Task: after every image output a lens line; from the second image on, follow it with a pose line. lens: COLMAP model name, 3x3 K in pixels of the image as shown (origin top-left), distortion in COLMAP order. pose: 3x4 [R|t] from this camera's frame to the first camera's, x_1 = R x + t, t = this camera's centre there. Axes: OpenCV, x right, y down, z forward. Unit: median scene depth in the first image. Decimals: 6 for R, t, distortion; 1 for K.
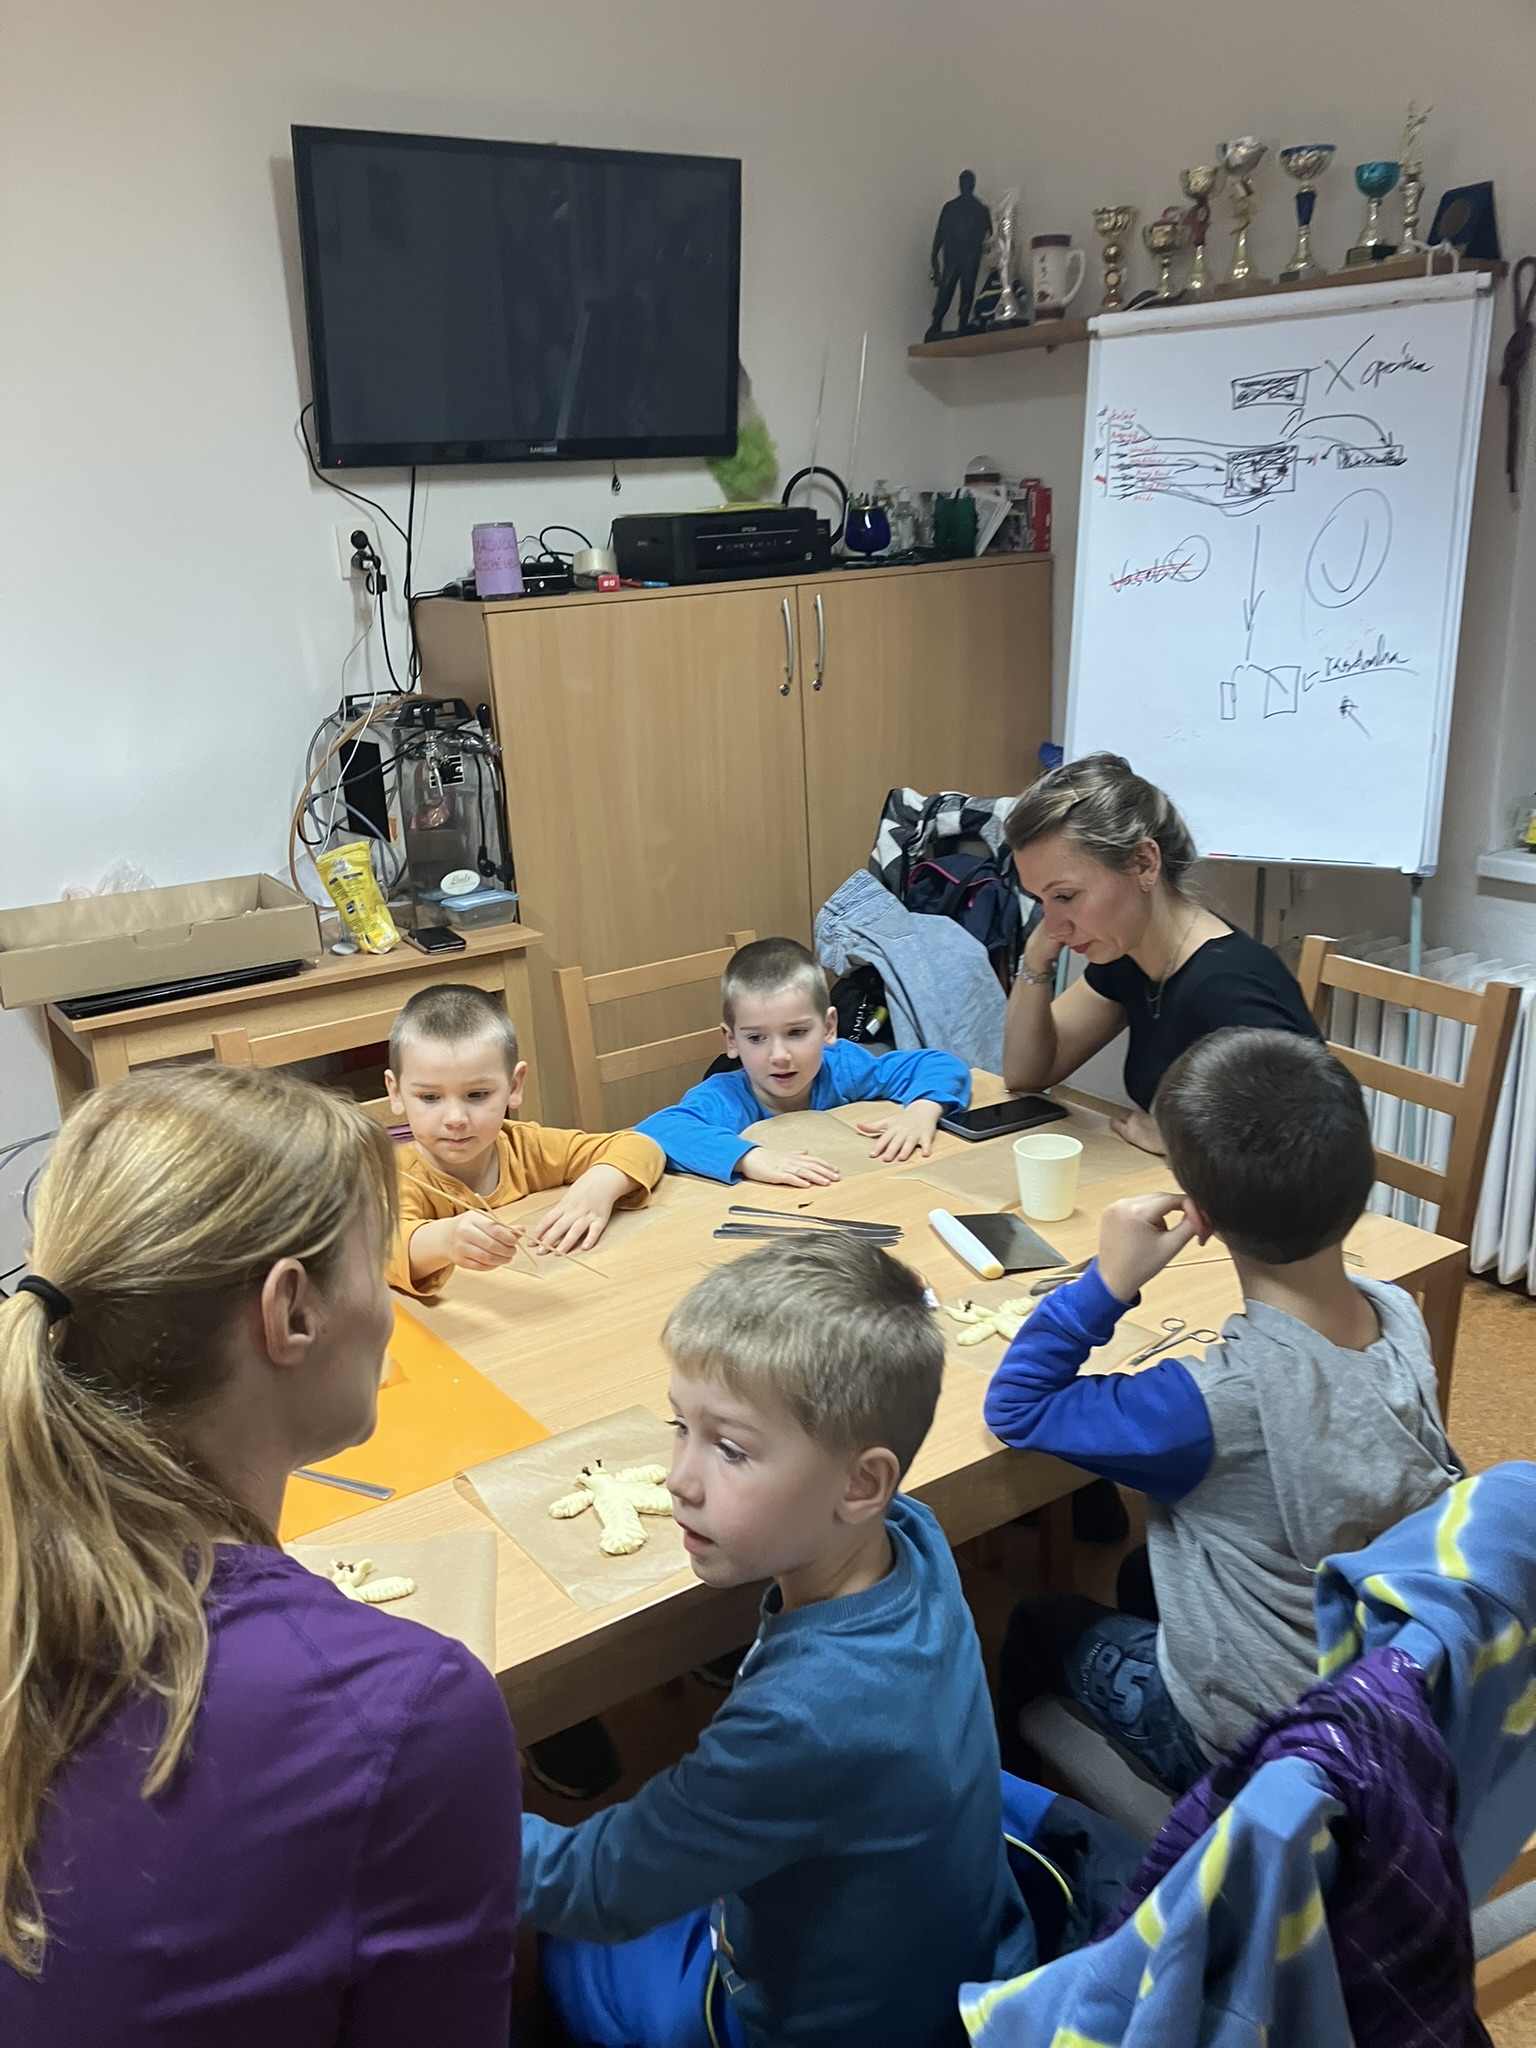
lens RADIAL K [[1676.4, 0, 754.1], [0, 1676.4, 1024.2], [0, 0, 1]] dist [0.047084, -0.051249]
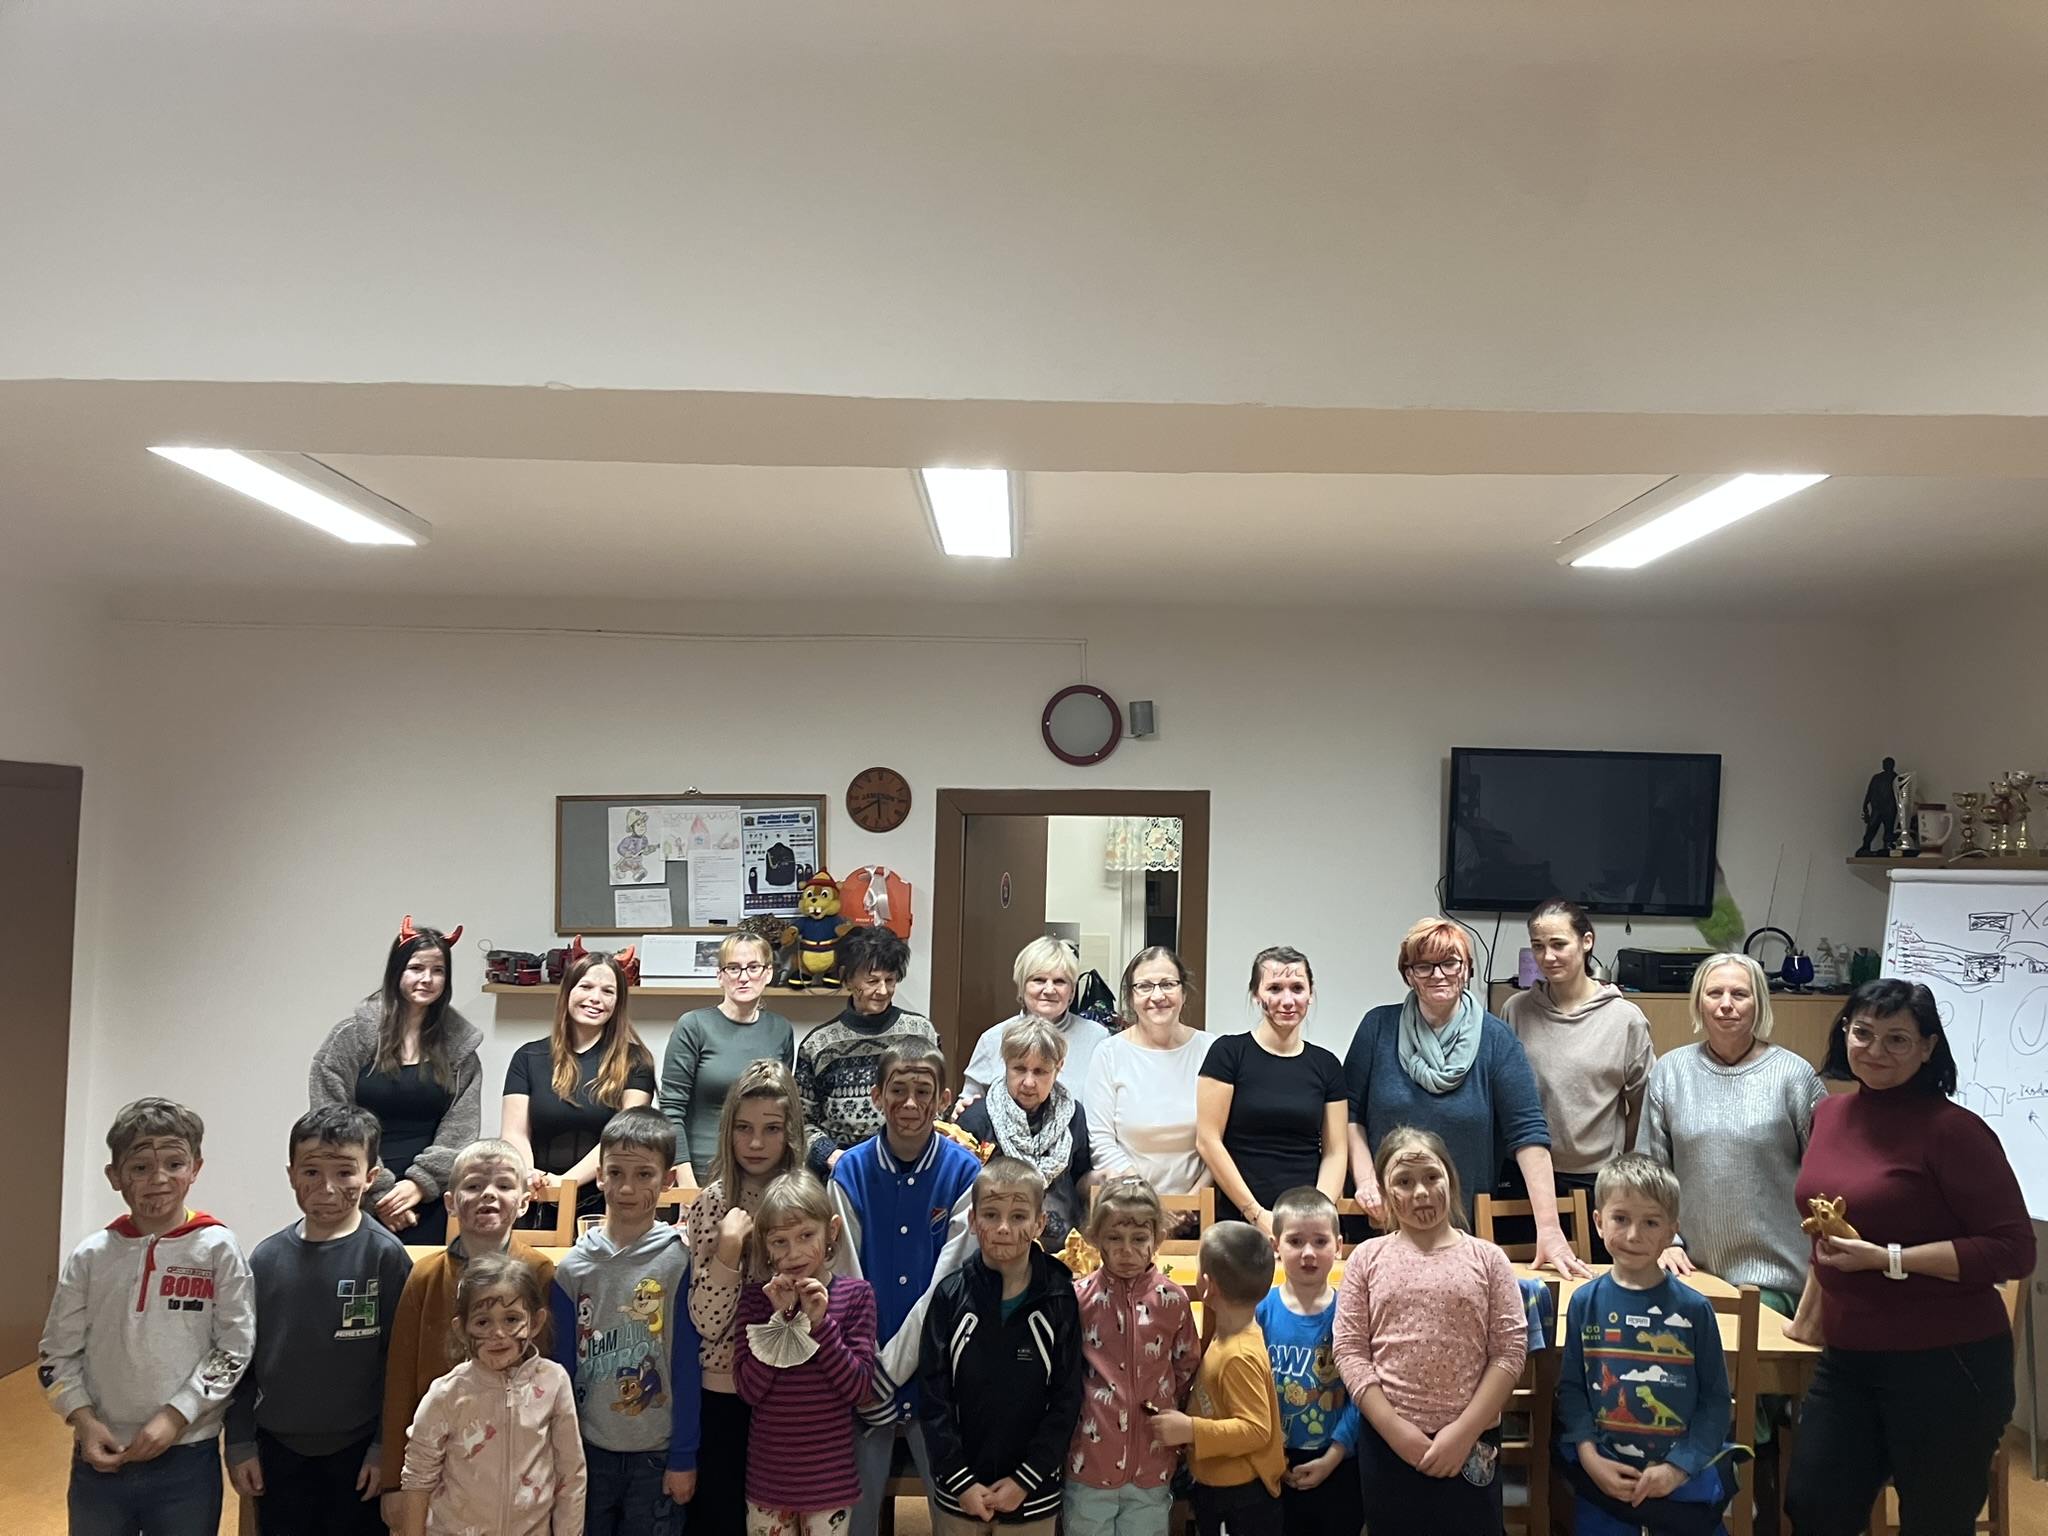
lens RADIAL K [[1676.4, 0, 1049.7], [0, 1676.4, 762.5], [0, 0, 1]] dist [0.047084, -0.051249]
pose [[0.847321, 0.037607, -0.529747, 0.332487], [-0.218457, 0.933873, -0.283122, 0.130618], [0.484069, 0.355622, 0.799506, -0.711647]]
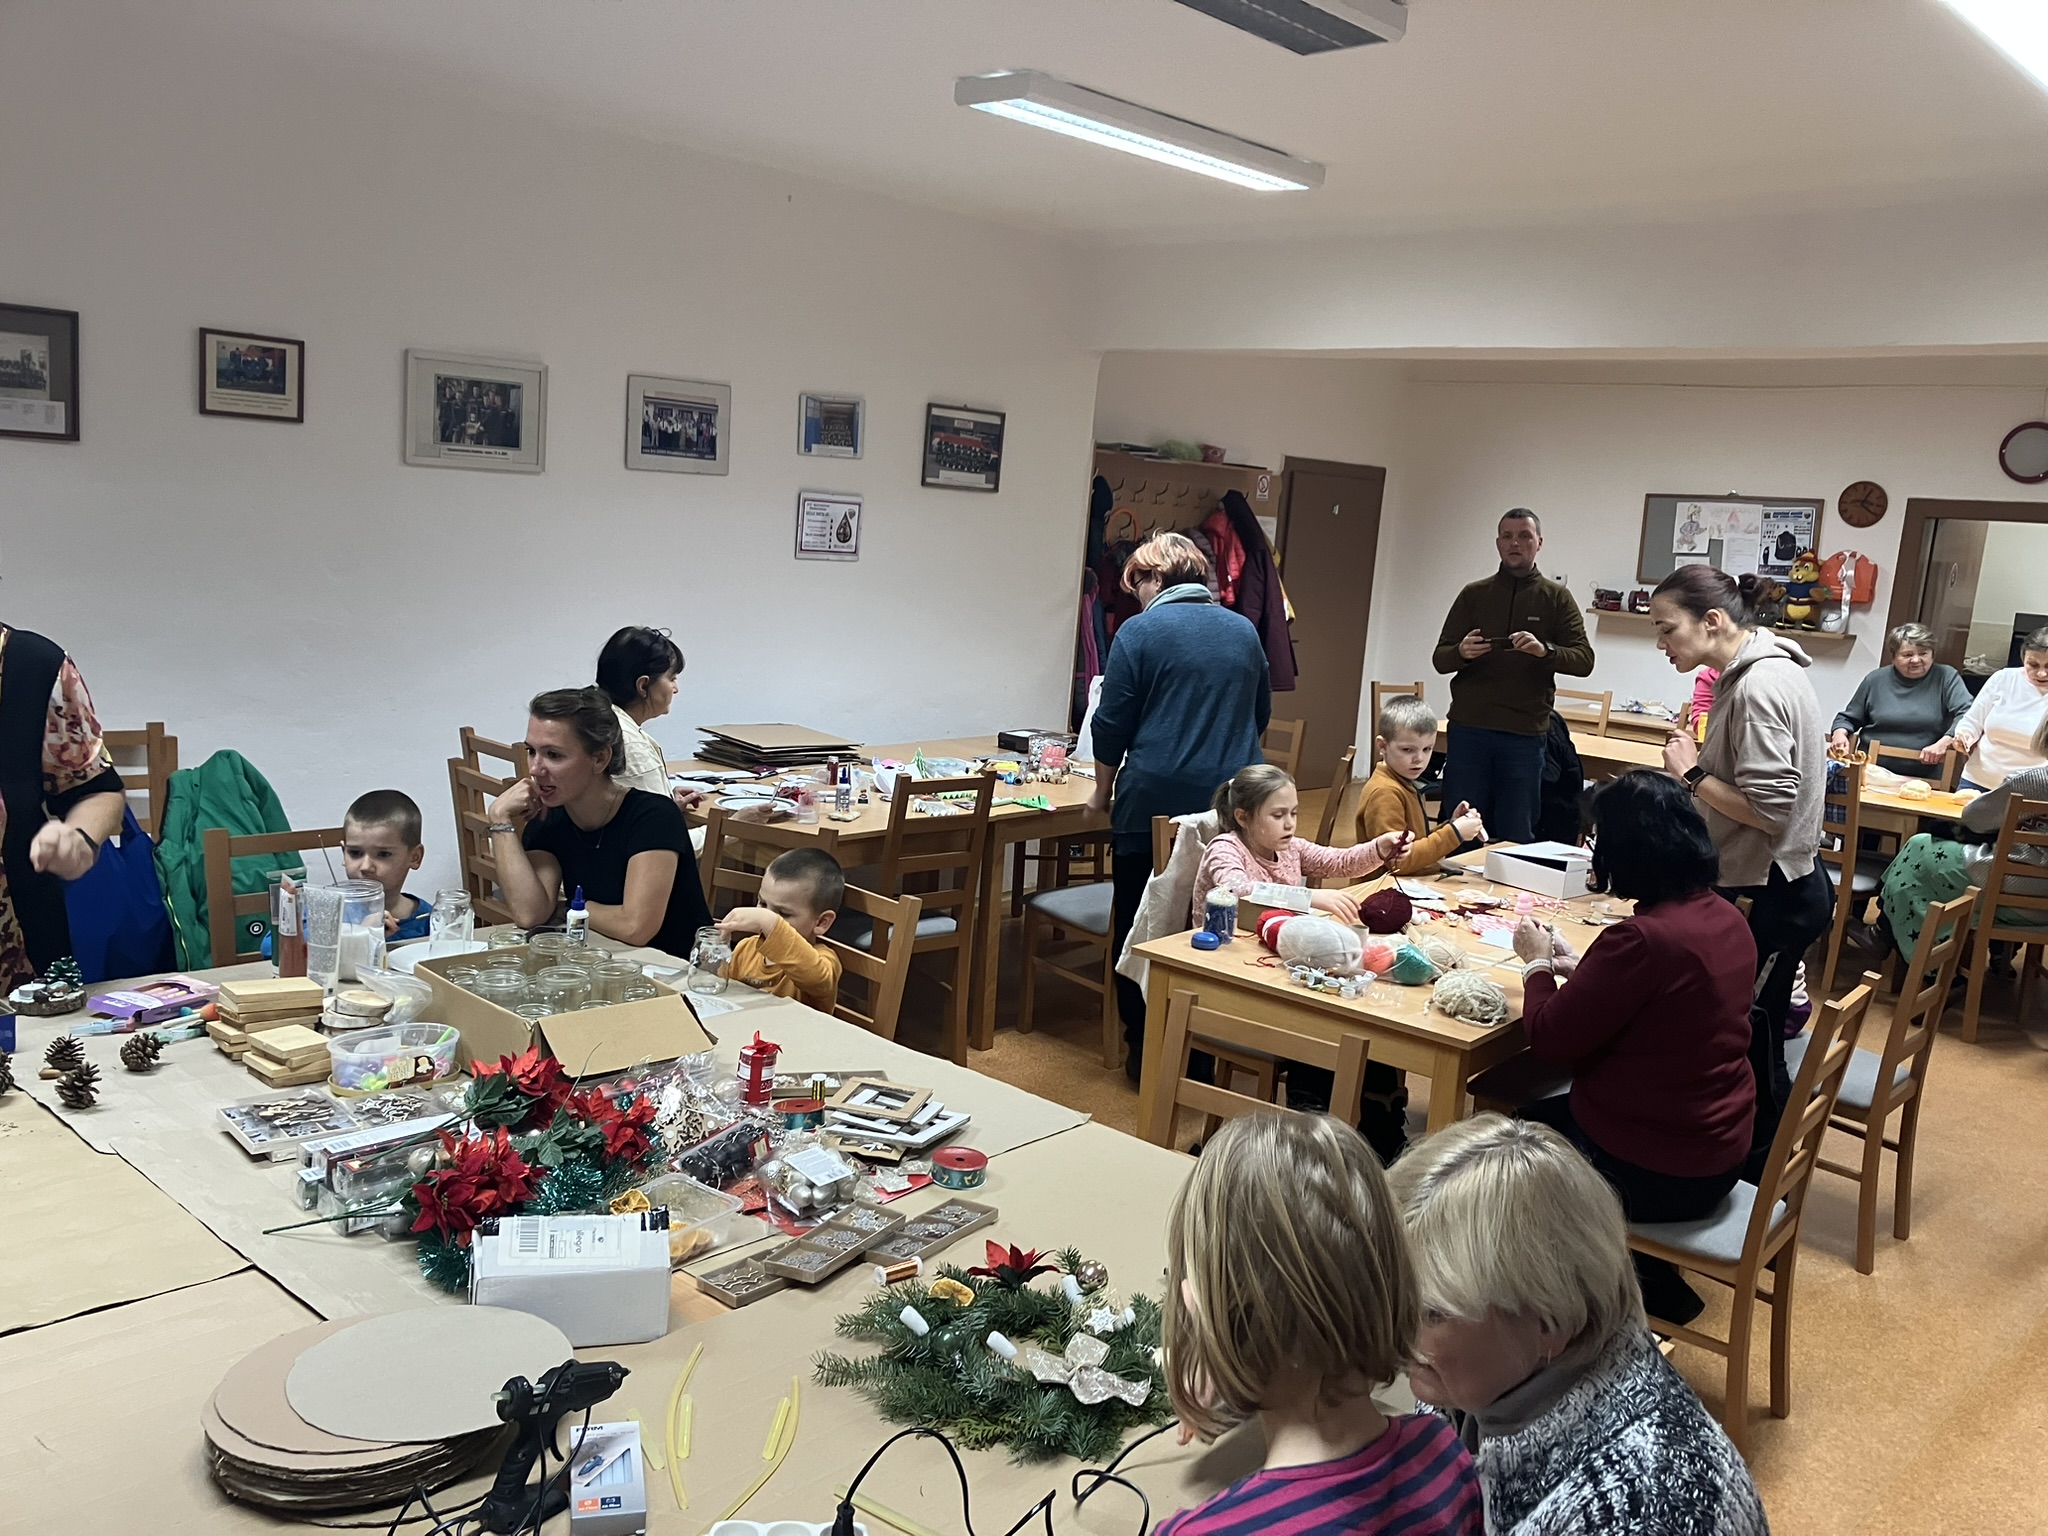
lens RADIAL K [[1676.4, 0, 1083.7], [0, 1676.4, 735.8], [0, 0, 1]] dist [0.047084, -0.051249]
pose [[0.245745, 0.206296, -0.947128, 1.438097], [-0.377202, 0.920429, 0.102611, 0.205682], [0.892932, 0.332042, 0.304006, -1.069254]]
